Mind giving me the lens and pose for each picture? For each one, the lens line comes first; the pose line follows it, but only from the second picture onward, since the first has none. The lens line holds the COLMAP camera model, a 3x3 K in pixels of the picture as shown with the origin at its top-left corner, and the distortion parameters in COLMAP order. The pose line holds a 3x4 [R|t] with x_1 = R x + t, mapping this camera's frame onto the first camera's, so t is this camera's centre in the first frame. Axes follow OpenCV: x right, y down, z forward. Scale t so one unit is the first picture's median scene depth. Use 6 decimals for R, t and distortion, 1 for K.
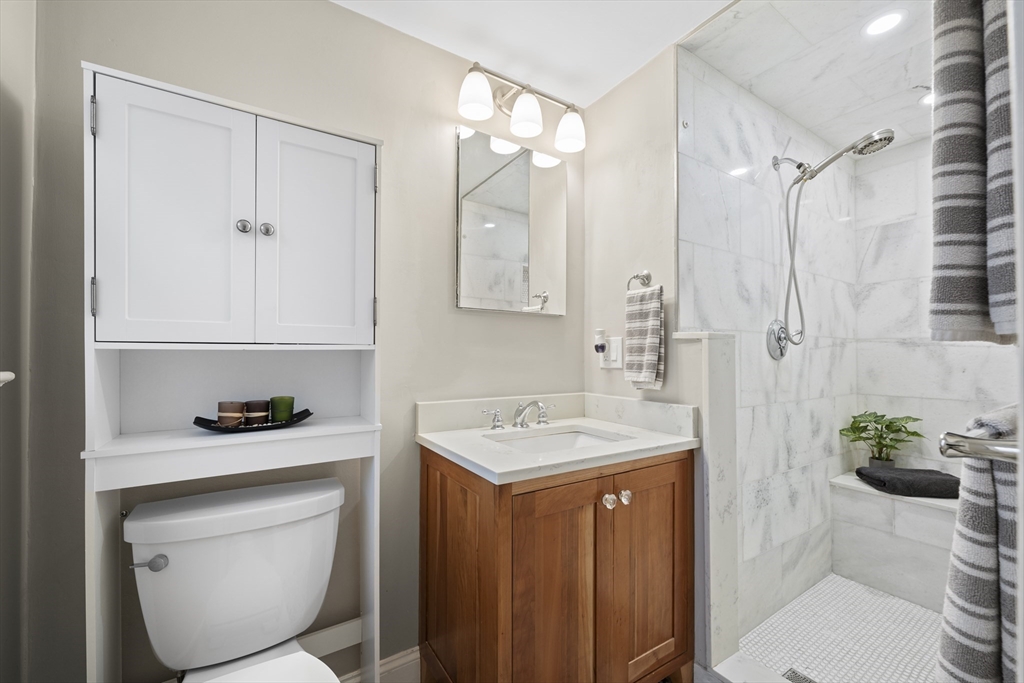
lens RADIAL K [[415.9, 0, 511.9], [0, 415.9, 352.5], [0, 0, 1]] dist [-0.000187, -0.000071]
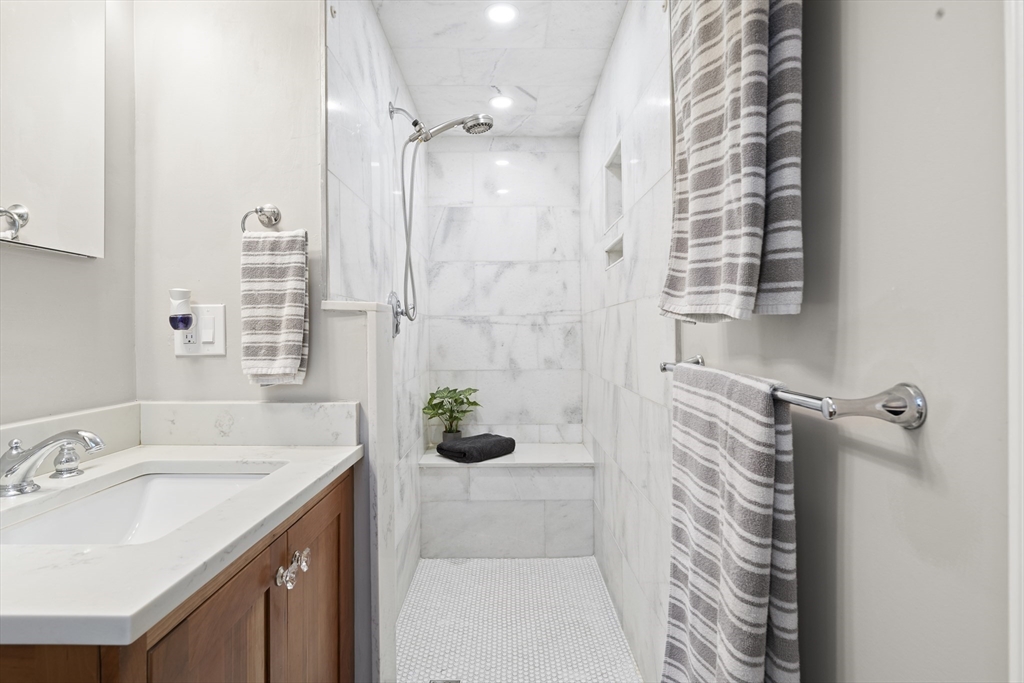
lens RADIAL K [[517.1, 0, 511.2], [0, 517.1, 331.5], [0, 0, 1]] dist [-0.000500, 0.000082]
pose [[0.537525, -0.004001, 0.843239, -0.154563], [0.000545, 0.999990, 0.004397, 0.000020], [-0.843248, -0.001904, 0.537521, 0.229749]]
